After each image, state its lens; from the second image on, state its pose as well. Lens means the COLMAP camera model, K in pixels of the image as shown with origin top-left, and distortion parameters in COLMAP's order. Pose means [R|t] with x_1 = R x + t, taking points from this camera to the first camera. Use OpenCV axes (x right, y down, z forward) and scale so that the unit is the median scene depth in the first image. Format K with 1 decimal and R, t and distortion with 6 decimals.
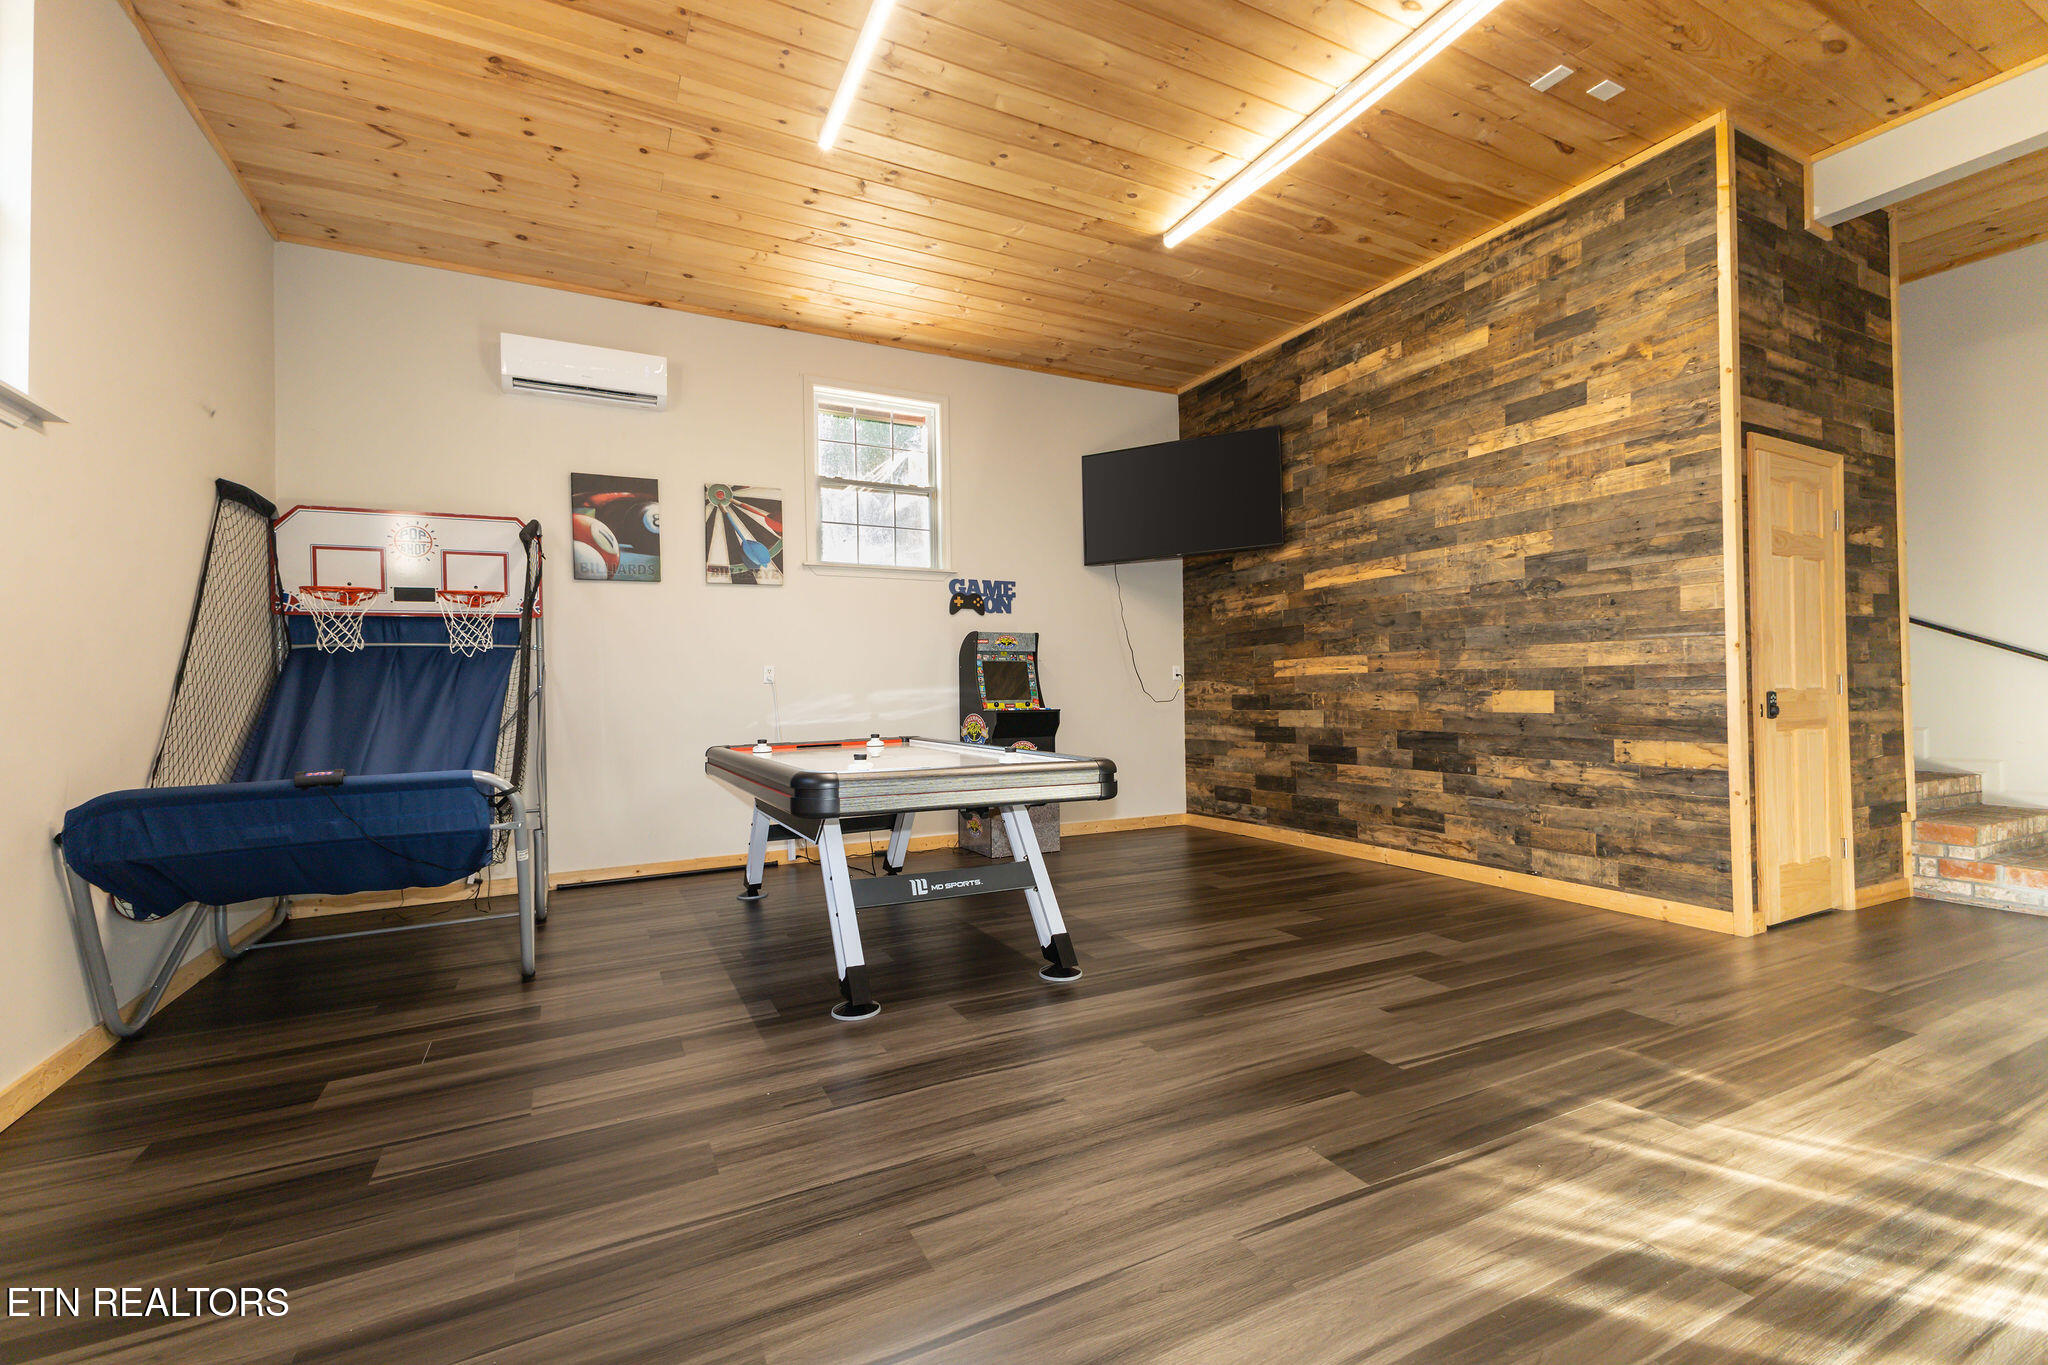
lens RADIAL K [[883.1, 0, 1026.3], [0, 883.1, 679.6], [0, 0, 1]] dist [0.016520, -0.000513]
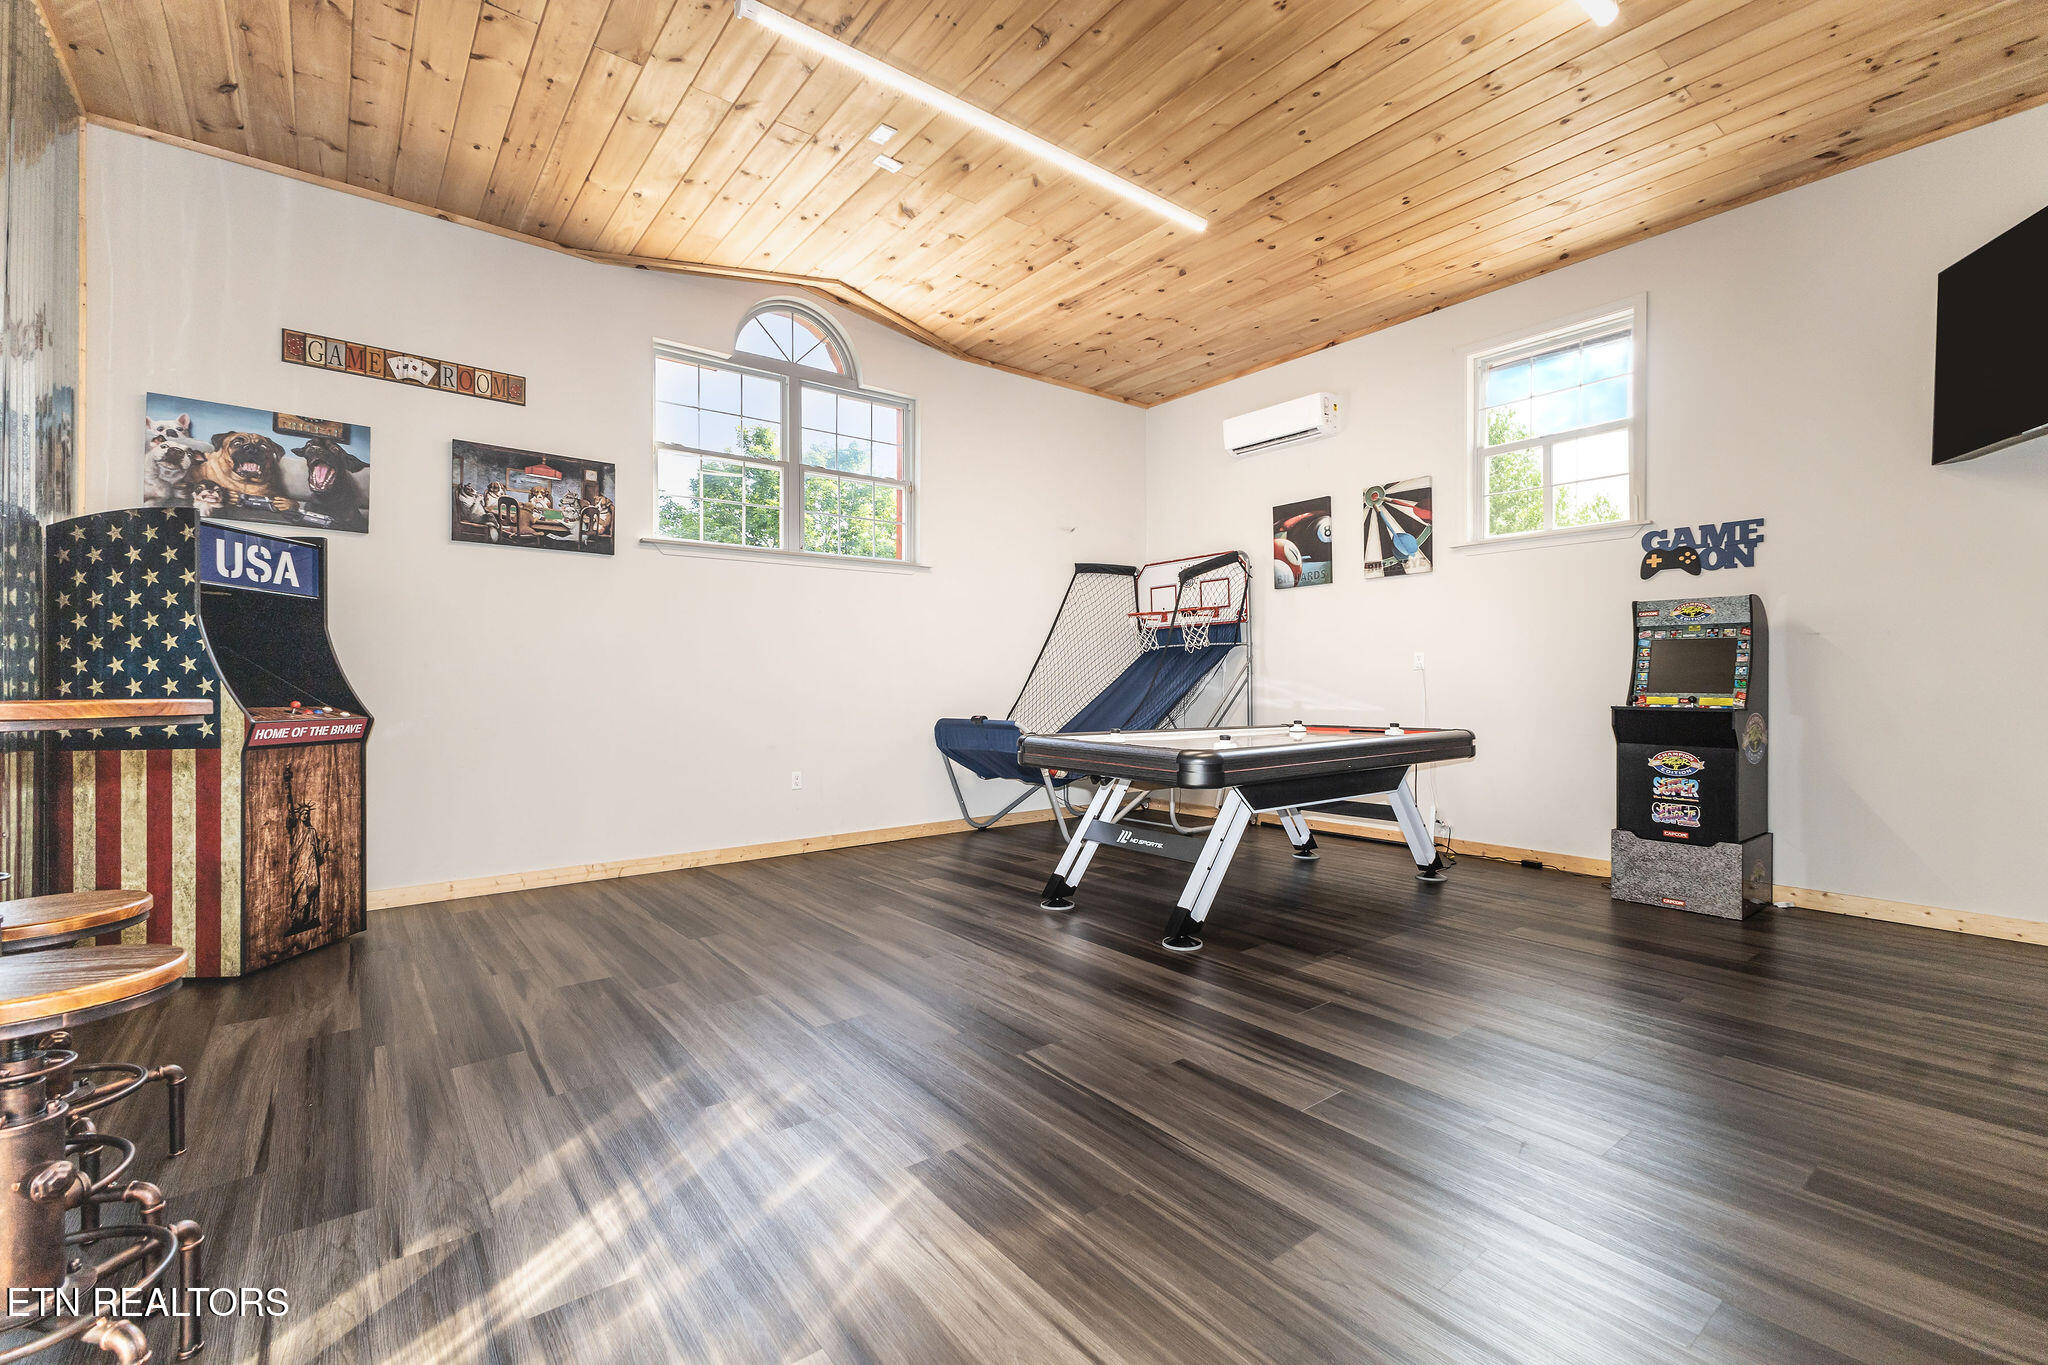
lens RADIAL K [[883.1, 0, 1028.7], [0, 883.1, 683.5], [0, 0, 1]] dist [0.016520, -0.000513]
pose [[0.197702, 0.016854, -0.980117, 0.659616], [0.011509, 0.999743, 0.019513, -0.005623], [0.980195, -0.015138, 0.197457, 0.379685]]
